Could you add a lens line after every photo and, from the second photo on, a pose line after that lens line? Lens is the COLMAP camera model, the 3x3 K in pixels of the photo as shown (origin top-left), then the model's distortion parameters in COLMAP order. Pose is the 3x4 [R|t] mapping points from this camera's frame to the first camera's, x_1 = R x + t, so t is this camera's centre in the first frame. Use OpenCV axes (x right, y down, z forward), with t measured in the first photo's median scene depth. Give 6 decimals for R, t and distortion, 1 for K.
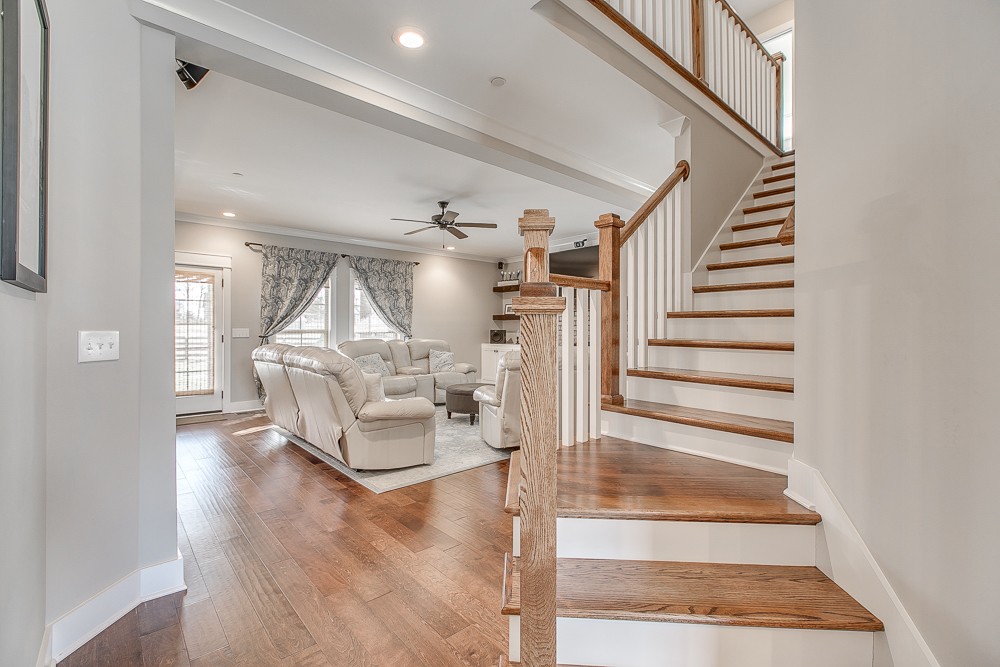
lens RADIAL K [[448.6, 0, 497.3], [0, 448.6, 329.6], [0, 0, 1]] dist [0.011553, 0.000239]
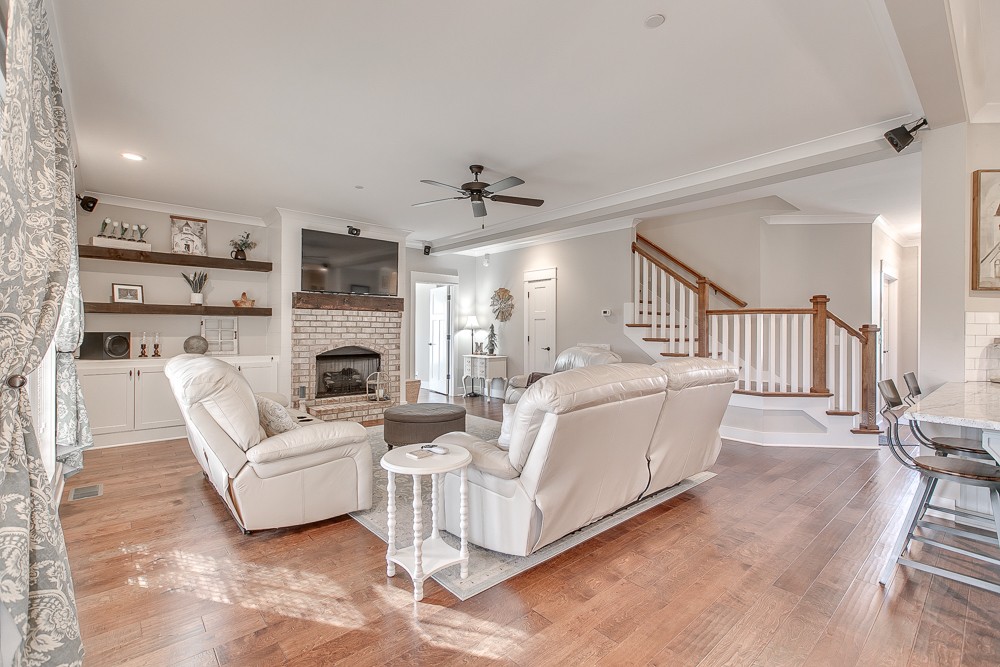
lens RADIAL K [[448.6, 0, 497.2], [0, 448.6, 331.8], [0, 0, 1]] dist [0.011553, 0.000239]
pose [[0.005087, -0.002653, 0.999984, -0.516219], [-0.002280, 0.999994, 0.002665, -0.002040], [-0.999984, -0.002293, 0.005081, 0.563282]]
